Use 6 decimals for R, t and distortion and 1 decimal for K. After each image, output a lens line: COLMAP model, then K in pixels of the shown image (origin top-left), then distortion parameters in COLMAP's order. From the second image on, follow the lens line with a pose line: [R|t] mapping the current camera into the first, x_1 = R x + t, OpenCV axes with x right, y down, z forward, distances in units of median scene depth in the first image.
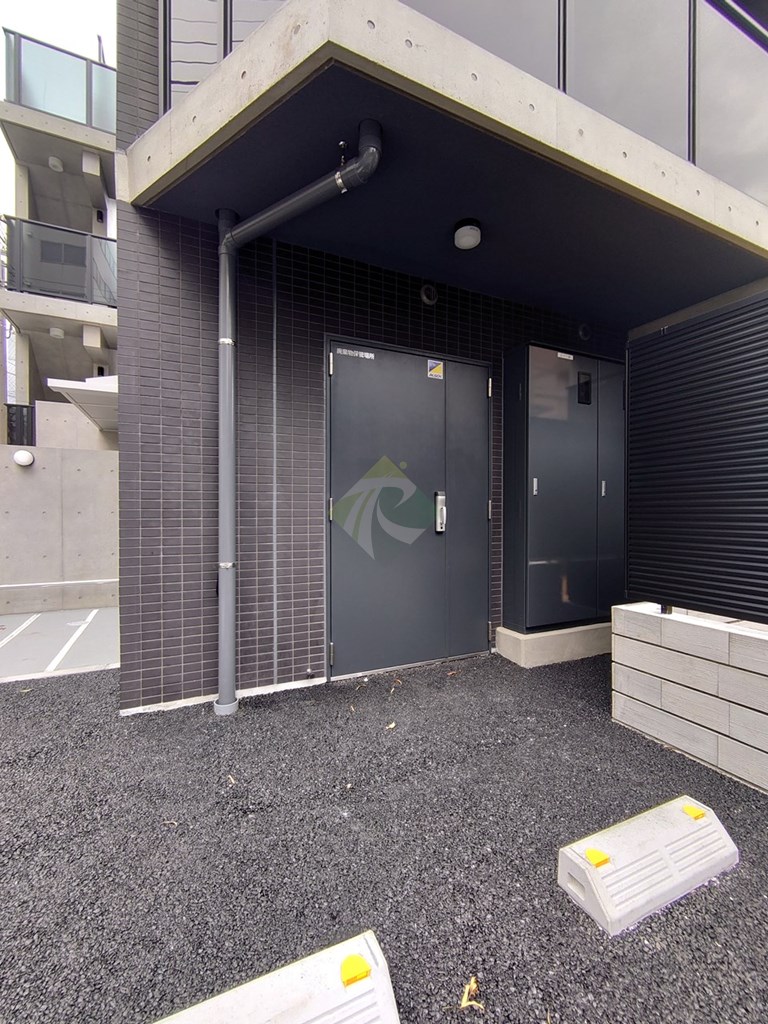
lens RADIAL K [[441.5, 0, 381.8], [0, 441.5, 510.9], [0, 0, 1]] dist [-0.001765, 0.000793]
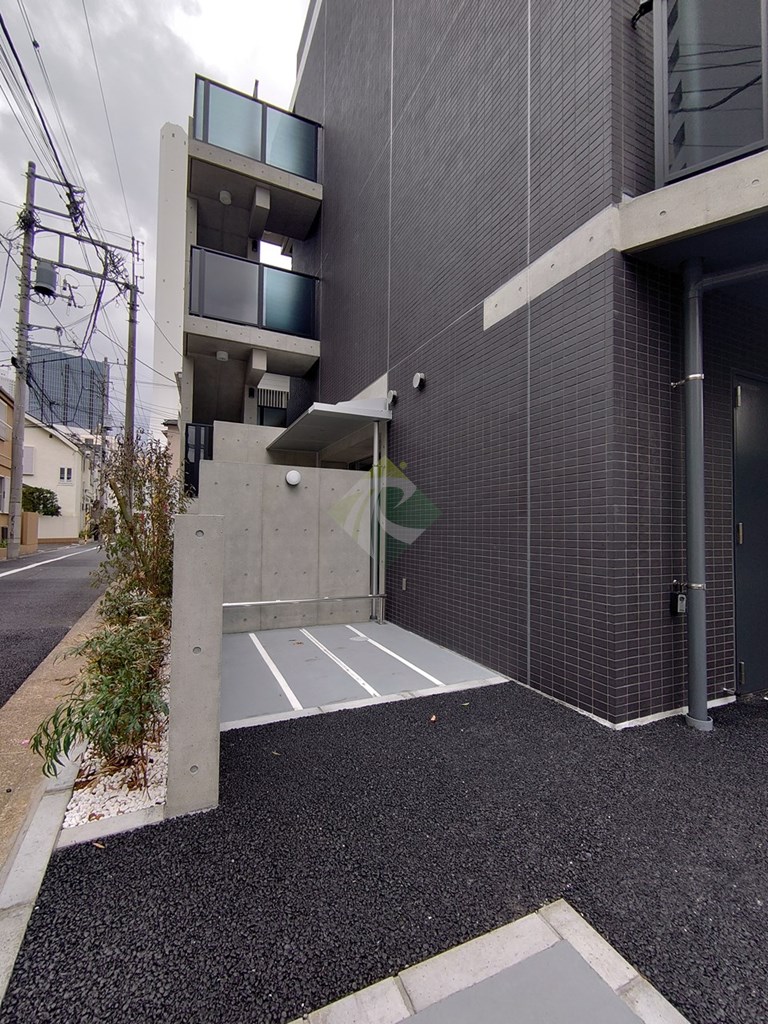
lens RADIAL K [[441.5, 0, 384.8], [0, 441.5, 512.8], [0, 0, 1]] dist [-0.001765, 0.000793]
pose [[0.999817, 0.014112, -0.012932, -0.368350], [-0.014583, 0.999205, -0.037108, -0.000628], [0.012398, 0.037289, 0.999228, -0.022503]]
